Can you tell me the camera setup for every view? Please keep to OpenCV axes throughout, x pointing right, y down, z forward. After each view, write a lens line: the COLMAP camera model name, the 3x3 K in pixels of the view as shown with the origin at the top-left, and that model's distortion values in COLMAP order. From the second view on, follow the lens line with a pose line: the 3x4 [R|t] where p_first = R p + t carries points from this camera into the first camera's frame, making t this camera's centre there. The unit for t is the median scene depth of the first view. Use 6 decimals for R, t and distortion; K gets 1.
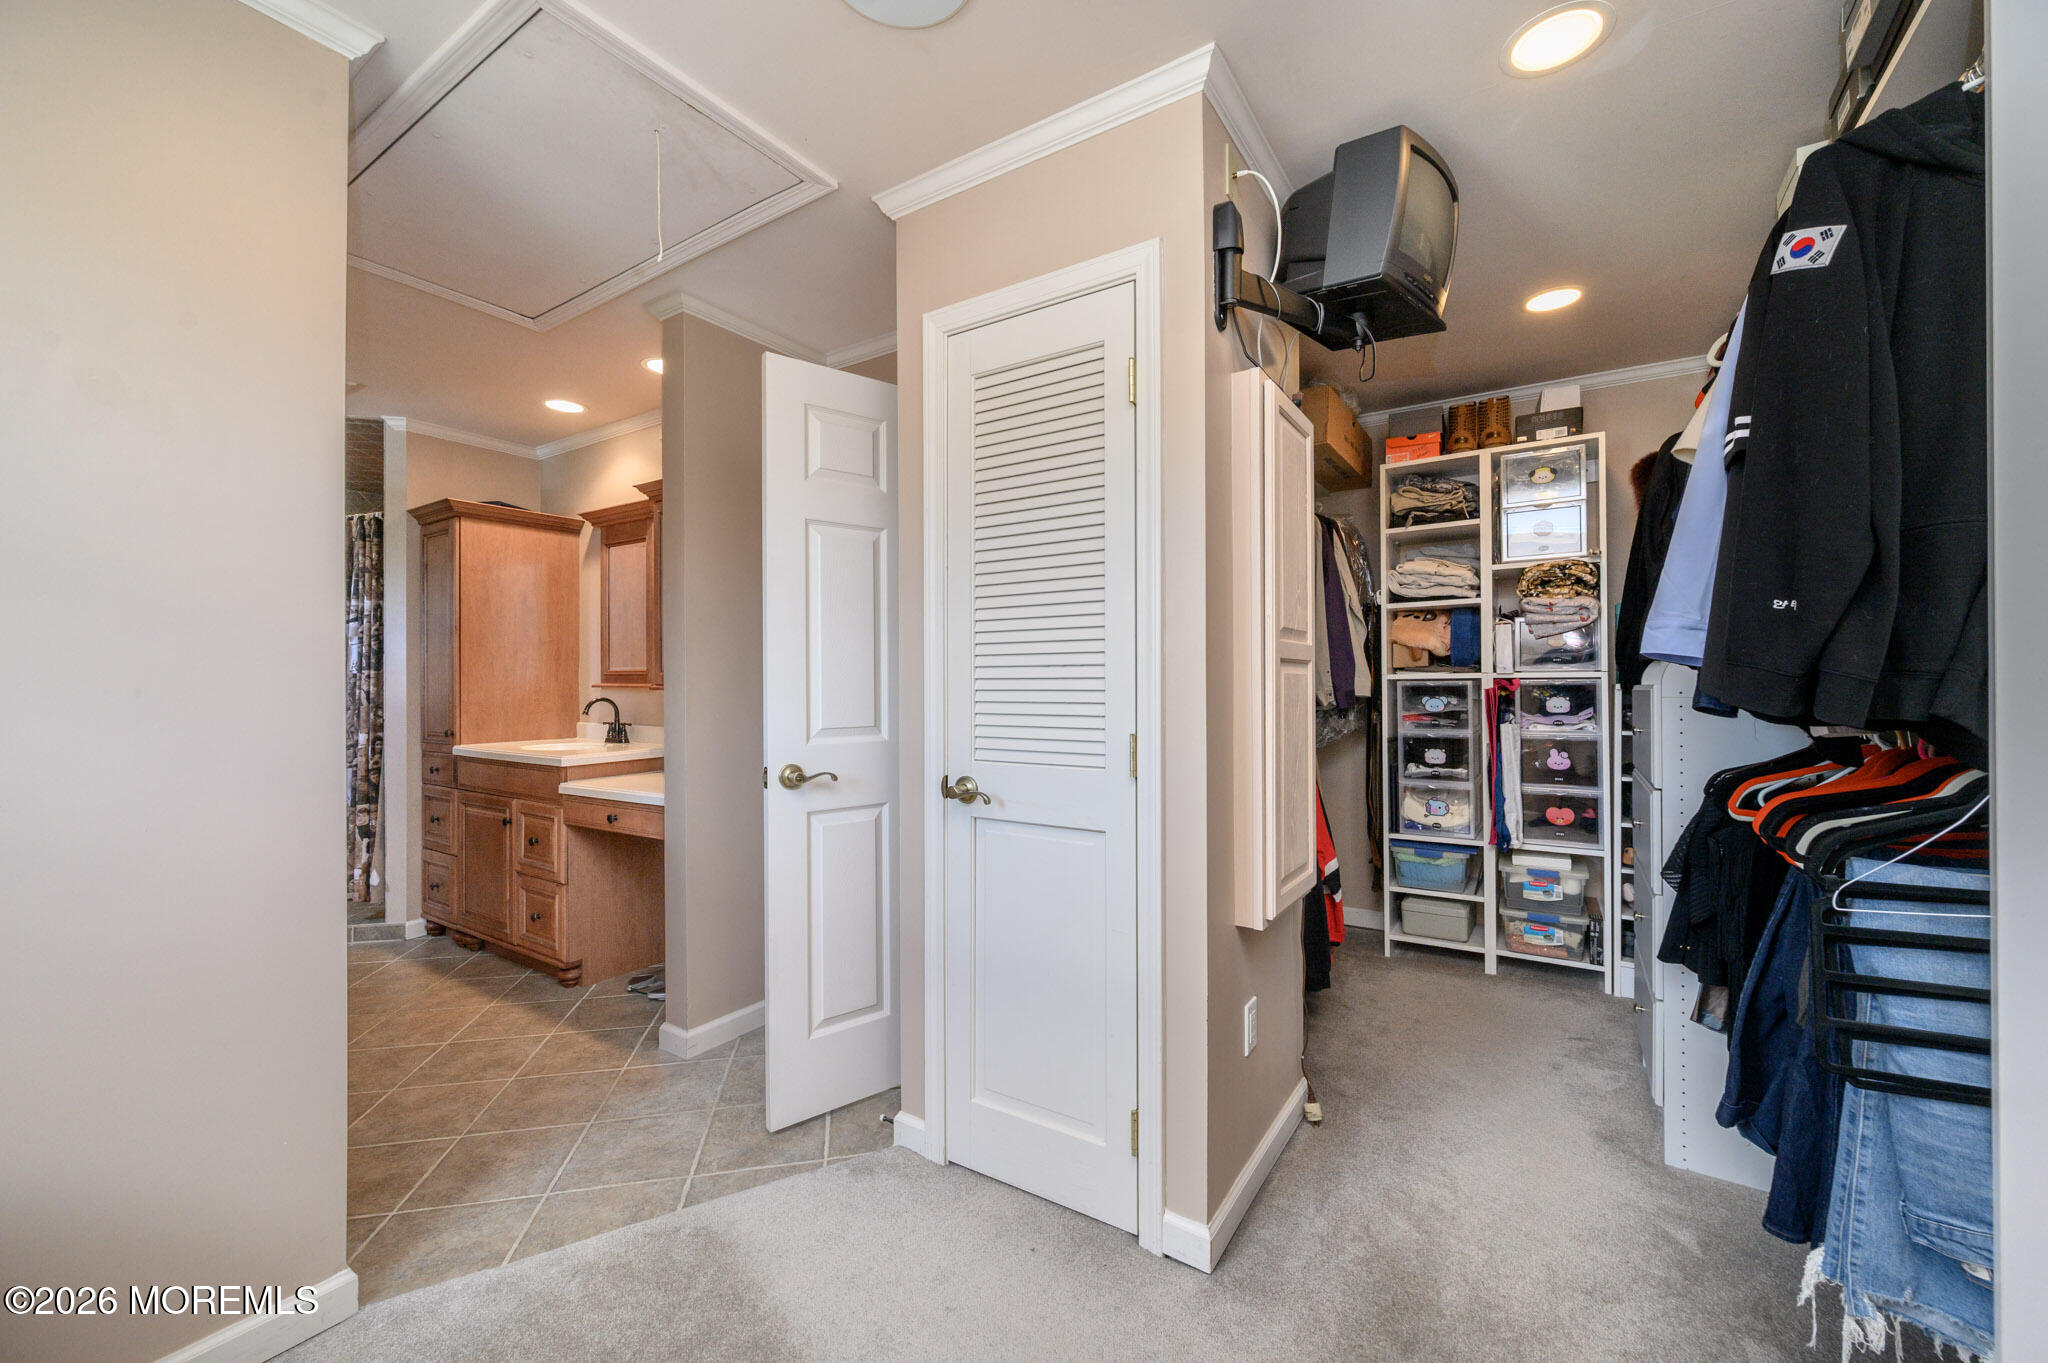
lens RADIAL K [[807.2, 0, 1024.0], [0, 807.2, 681.5], [0, 0, 1]] dist [0.000429, 0.000264]
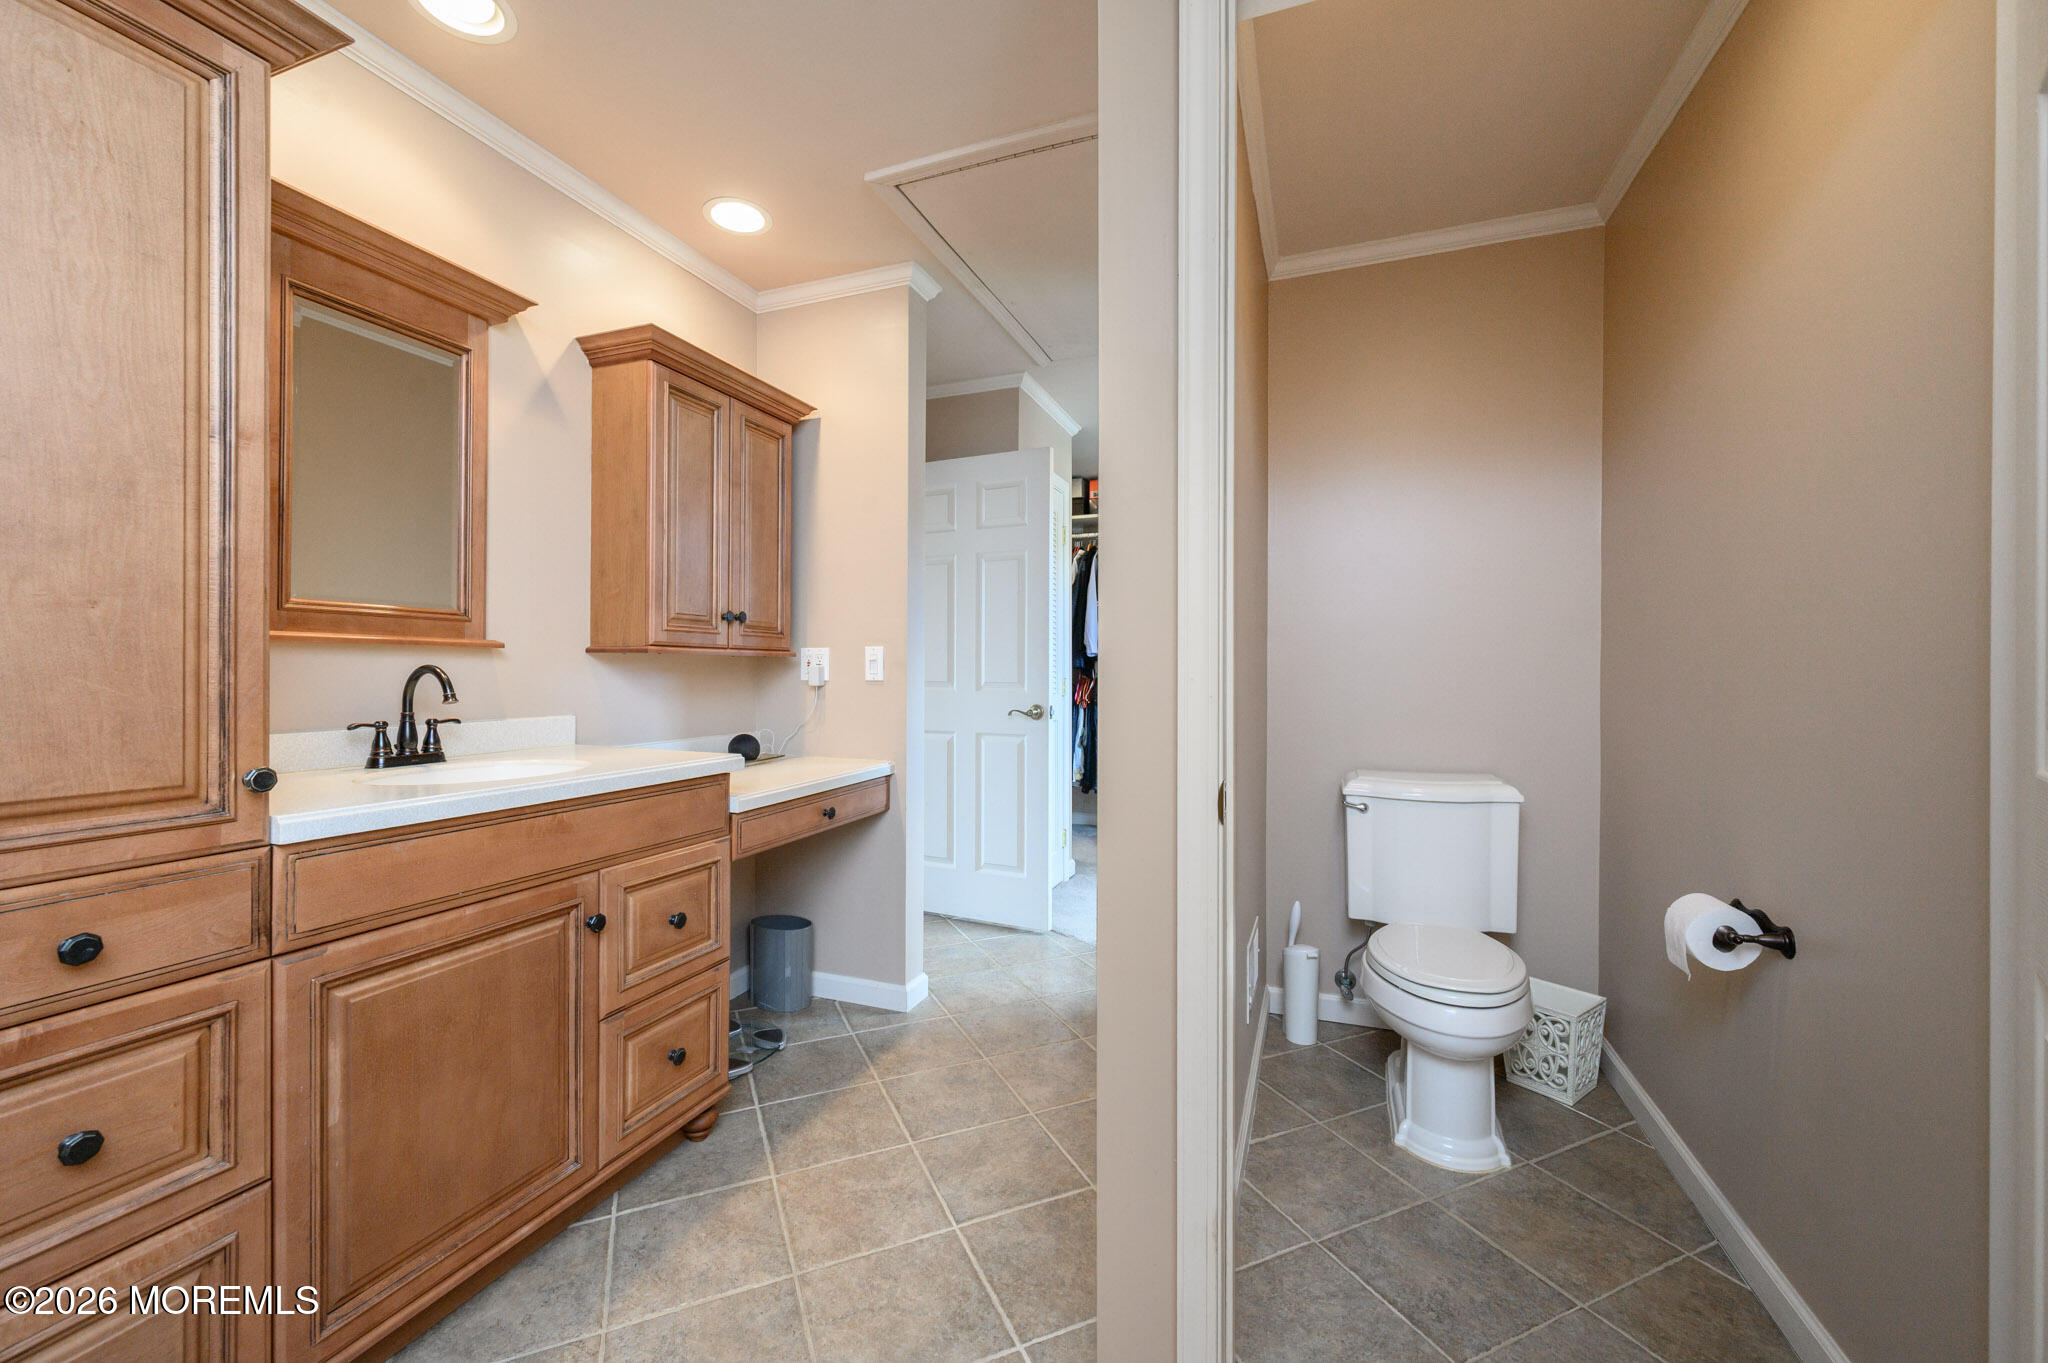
lens RADIAL K [[807.2, 0, 1024.0], [0, 807.2, 681.5], [0, 0, 1]] dist [0.000429, 0.000264]
pose [[-0.218610, -0.011582, 0.975744, -1.226753], [-0.001068, 0.999932, 0.011629, 0.027517], [-0.975812, 0.001500, -0.218607, 0.910058]]
